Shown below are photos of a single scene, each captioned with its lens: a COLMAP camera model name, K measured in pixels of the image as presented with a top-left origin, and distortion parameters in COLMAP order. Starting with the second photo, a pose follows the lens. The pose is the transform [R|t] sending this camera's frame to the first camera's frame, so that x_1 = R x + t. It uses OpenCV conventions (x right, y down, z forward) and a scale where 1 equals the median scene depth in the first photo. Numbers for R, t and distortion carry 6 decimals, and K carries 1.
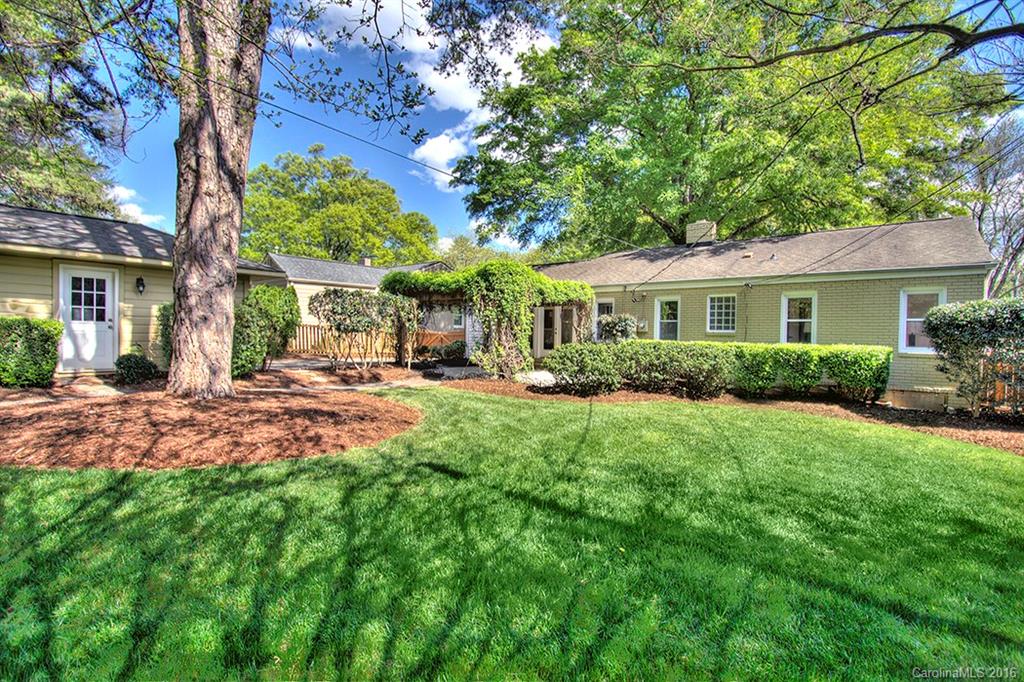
lens RADIAL K [[486.7, 0, 512.0], [0, 486.7, 341.0], [0, 0, 1]] dist [-0.001107, -0.000251]
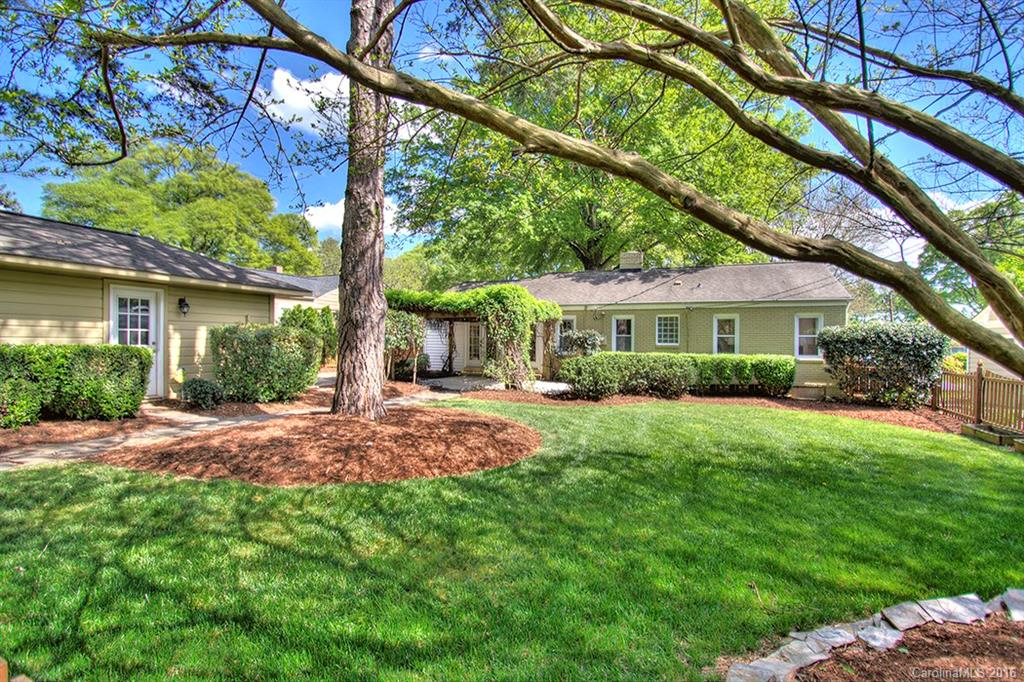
lens RADIAL K [[486.7, 0, 512.0], [0, 486.7, 341.0], [0, 0, 1]] dist [-0.001107, -0.000251]
pose [[0.953261, -0.009520, 0.301997, -0.364429], [0.012665, 0.999884, -0.008457, -0.024671], [-0.301881, 0.011886, 0.953271, -0.086875]]
